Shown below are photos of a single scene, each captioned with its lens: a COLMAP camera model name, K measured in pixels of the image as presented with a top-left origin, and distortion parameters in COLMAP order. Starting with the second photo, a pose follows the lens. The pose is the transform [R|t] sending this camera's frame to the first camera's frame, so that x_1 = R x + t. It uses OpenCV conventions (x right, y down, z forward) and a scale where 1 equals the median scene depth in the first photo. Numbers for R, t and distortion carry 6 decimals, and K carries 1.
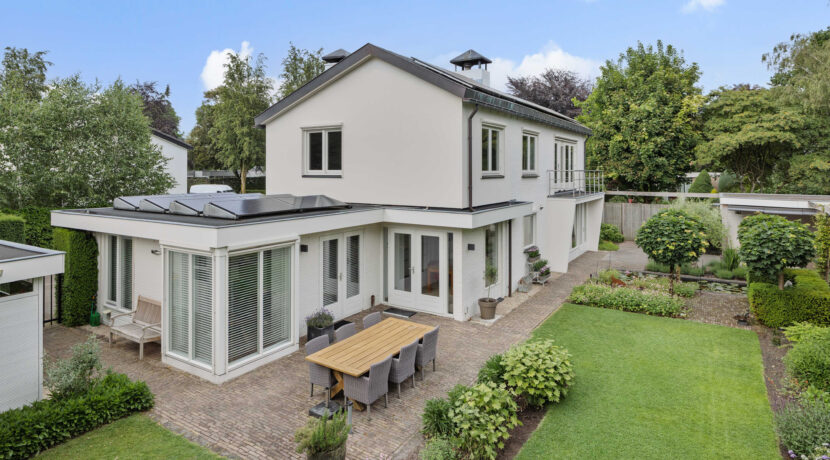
lens RADIAL K [[461.4, 0, 416.6], [0, 461.4, 166.2], [0, 0, 1]] dist [-0.003020, -0.000707]
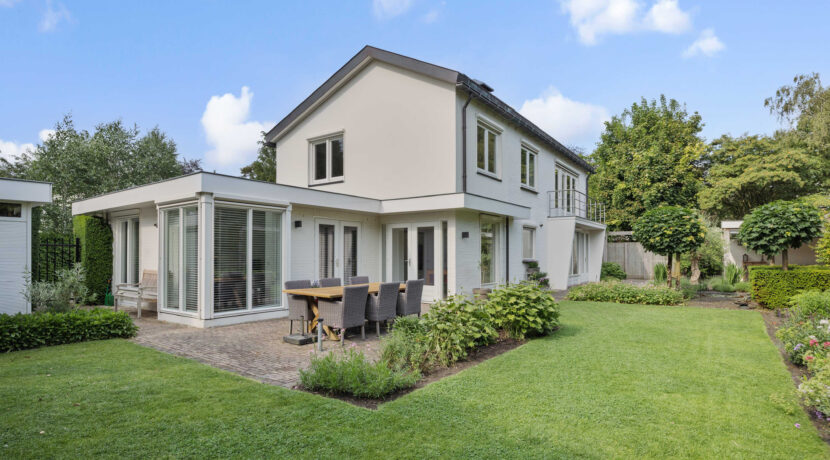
lens RADIAL K [[419.3, 0, 413.5], [0, 419.3, 252.3], [0, 0, 1]] dist [-0.011626, 0.000557]
pose [[0.998322, -0.000231, -0.057907, 0.043300], [0.000420, 0.999995, 0.003250, 0.156468], [0.057906, -0.003269, 0.998317, 0.056061]]
